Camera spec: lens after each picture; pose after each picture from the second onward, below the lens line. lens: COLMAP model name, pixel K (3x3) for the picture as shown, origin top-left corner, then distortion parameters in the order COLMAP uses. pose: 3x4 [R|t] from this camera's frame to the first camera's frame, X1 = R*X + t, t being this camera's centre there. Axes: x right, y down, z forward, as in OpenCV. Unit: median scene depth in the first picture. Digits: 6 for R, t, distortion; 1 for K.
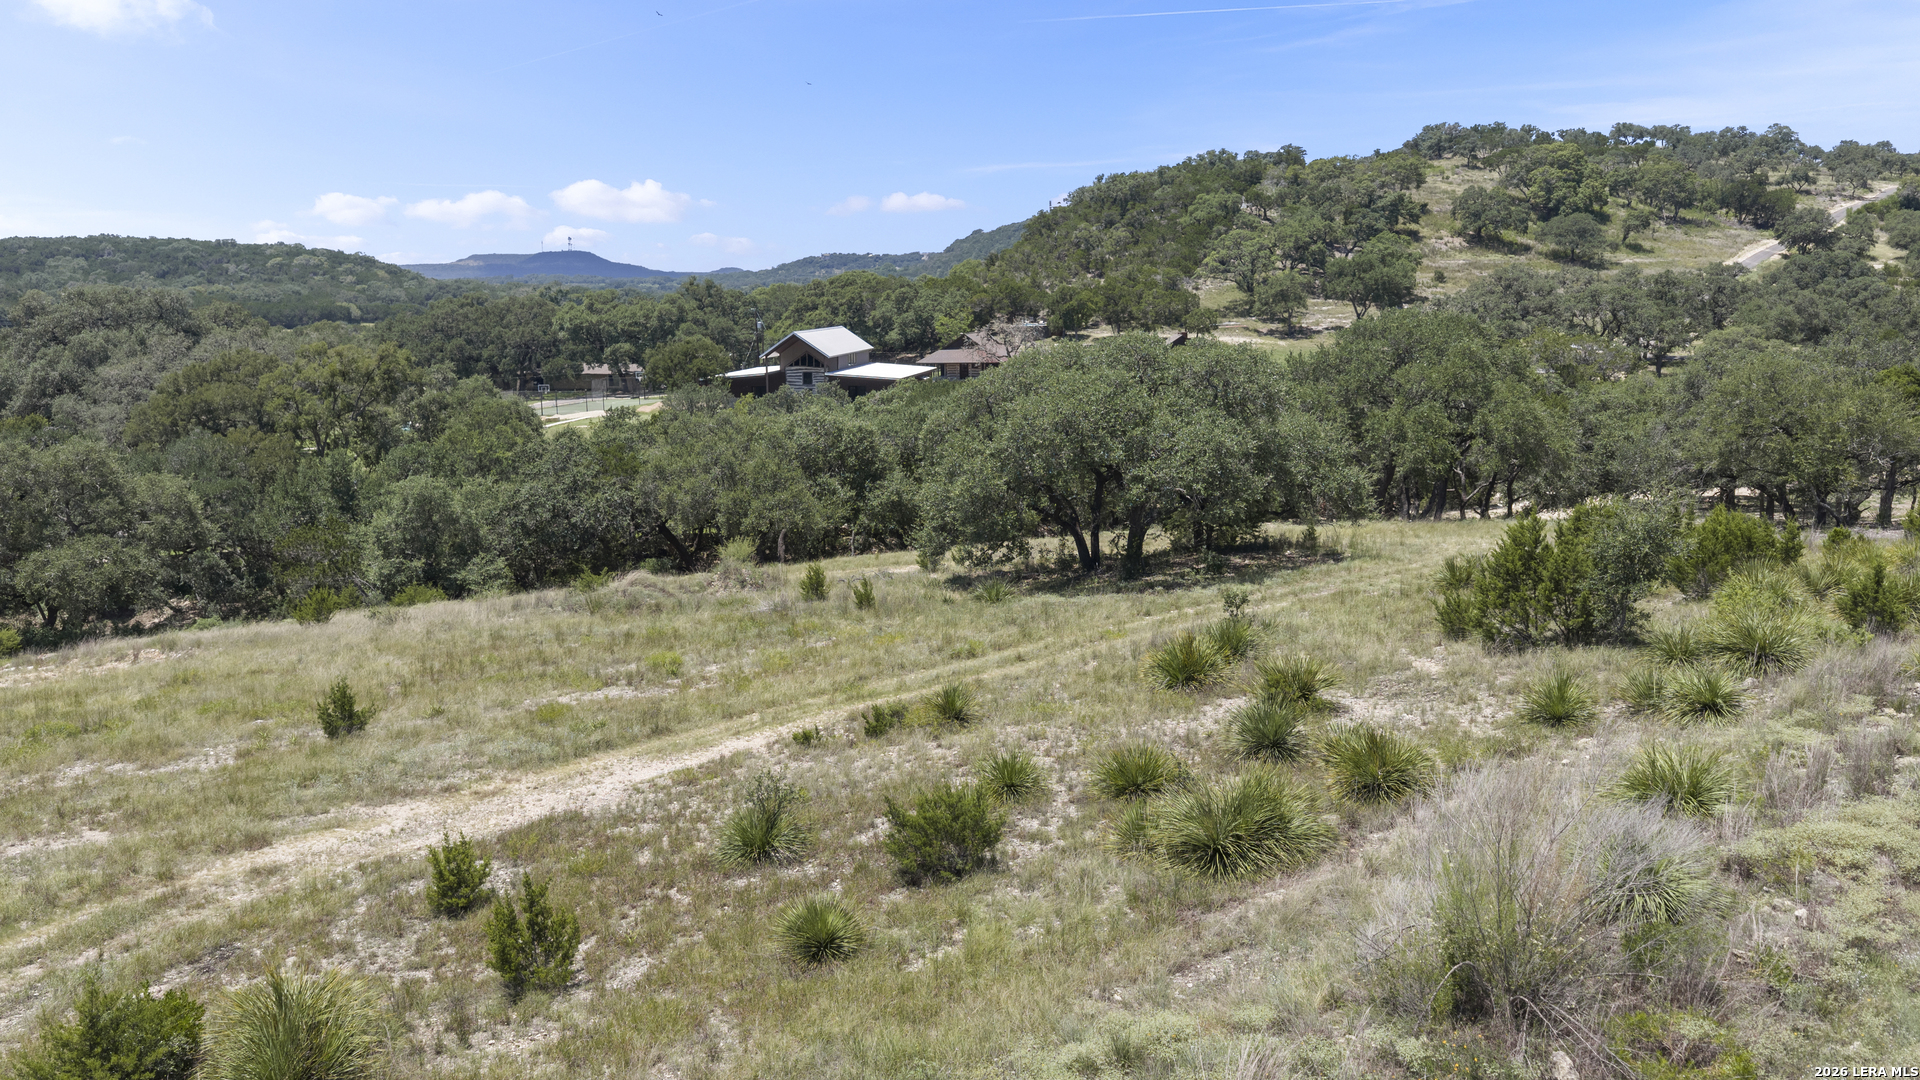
lens RADIAL K [[1590.6, 0, 961.5], [0, 1590.6, 536.9], [0, 0, 1]] dist [0.028219, -0.060237]
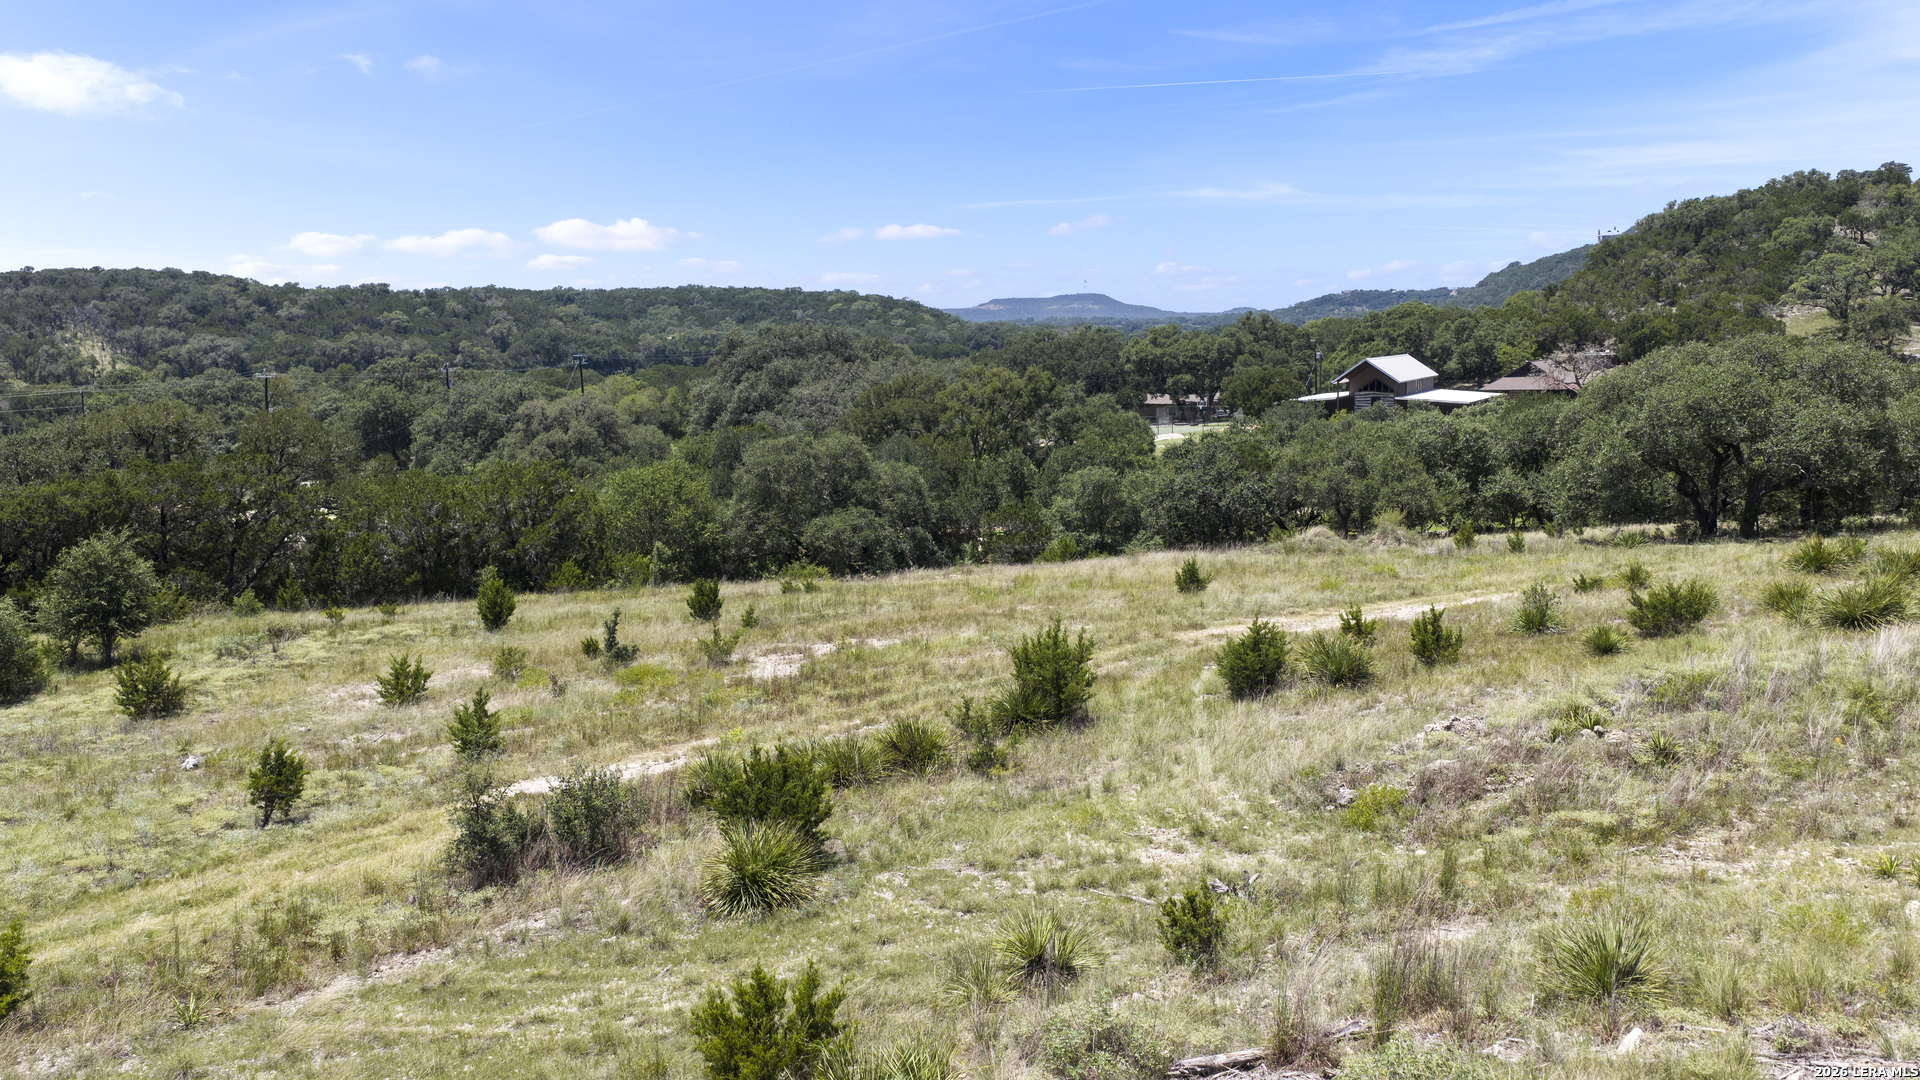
lens RADIAL K [[1634.8, 0, 955.2], [0, 1634.8, 537.9], [0, 0, 1]] dist [0.029596, -0.065296]
pose [[0.951709, 0.028282, -0.305695, -0.027884], [-0.036877, 0.999069, -0.022375, 0.024843], [0.304778, 0.032568, 0.951867, -0.119027]]
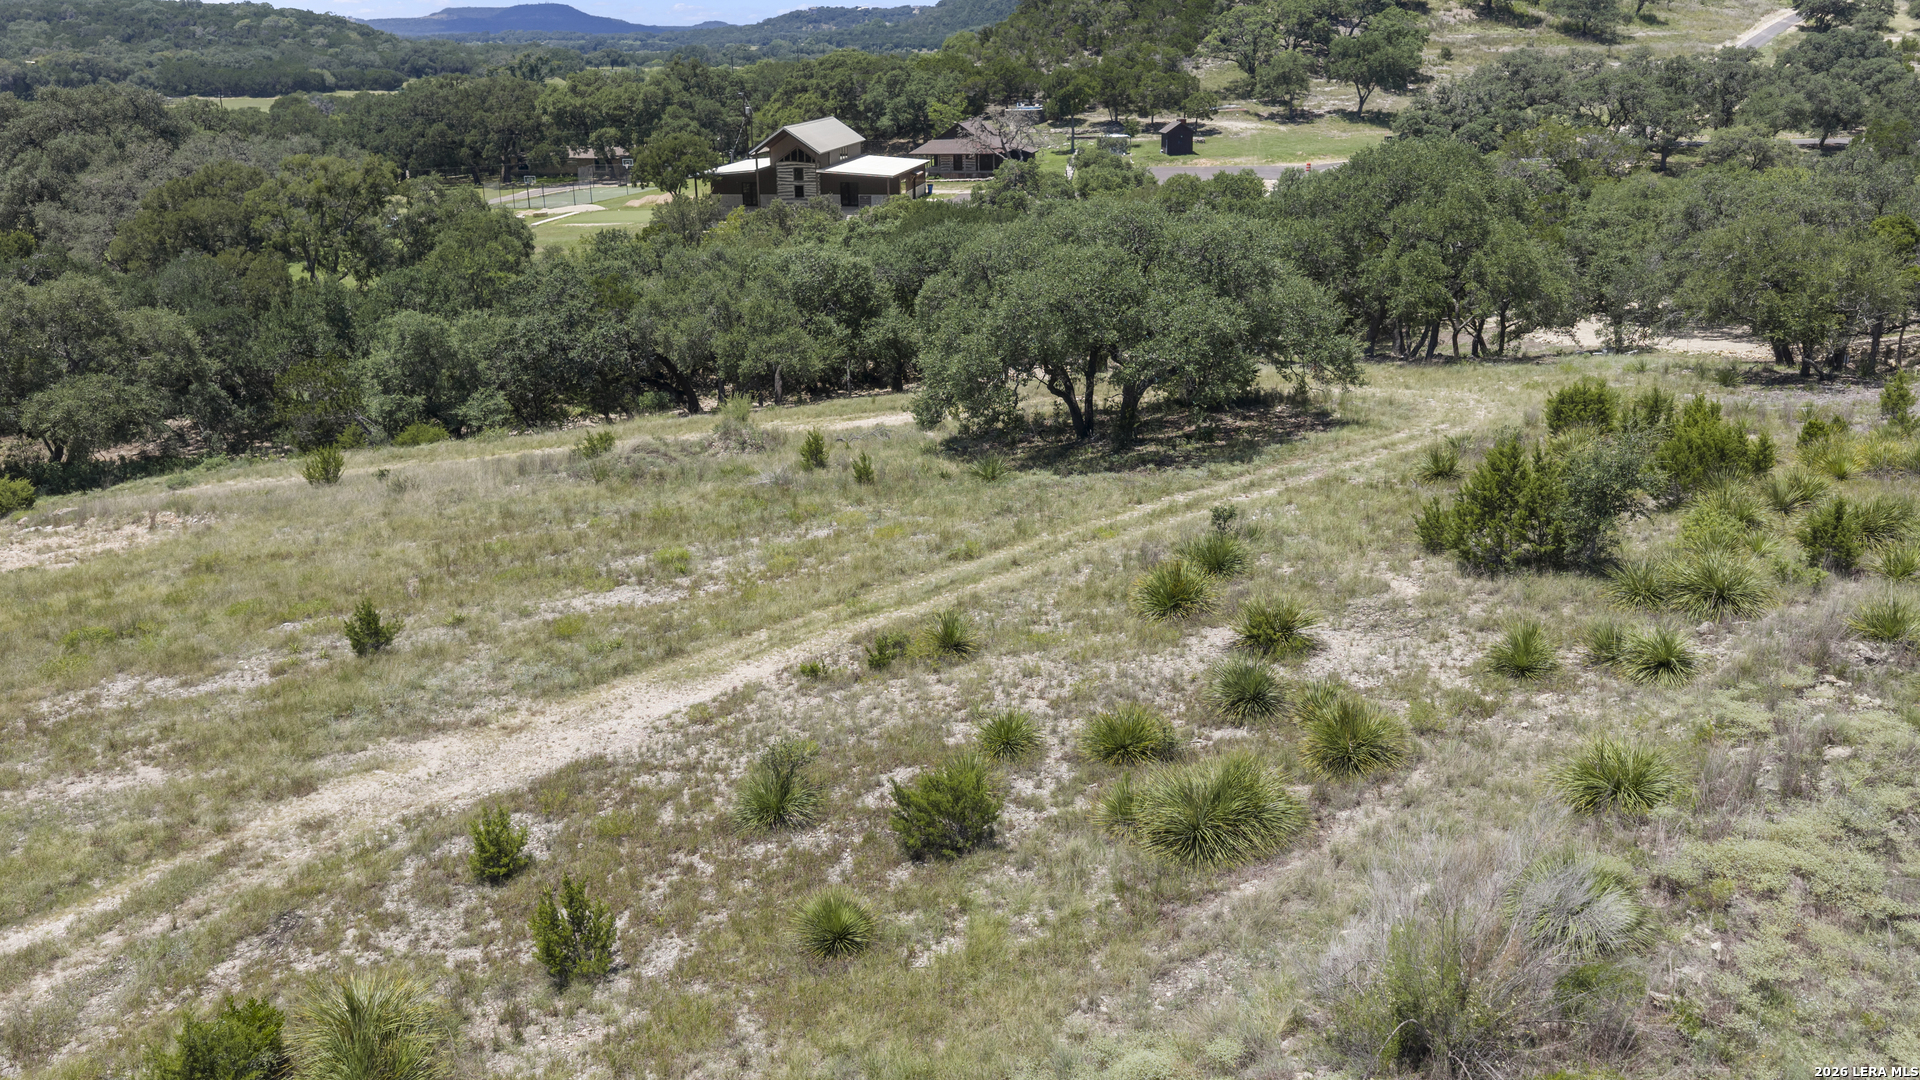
lens RADIAL K [[1590.6, 0, 961.5], [0, 1590.6, 536.9], [0, 0, 1]] dist [0.028219, -0.060237]
pose [[0.999989, -0.002689, 0.003795, -0.000562], [0.002104, 0.989194, 0.146600, -0.022364], [-0.004148, -0.146591, 0.989189, -0.006309]]
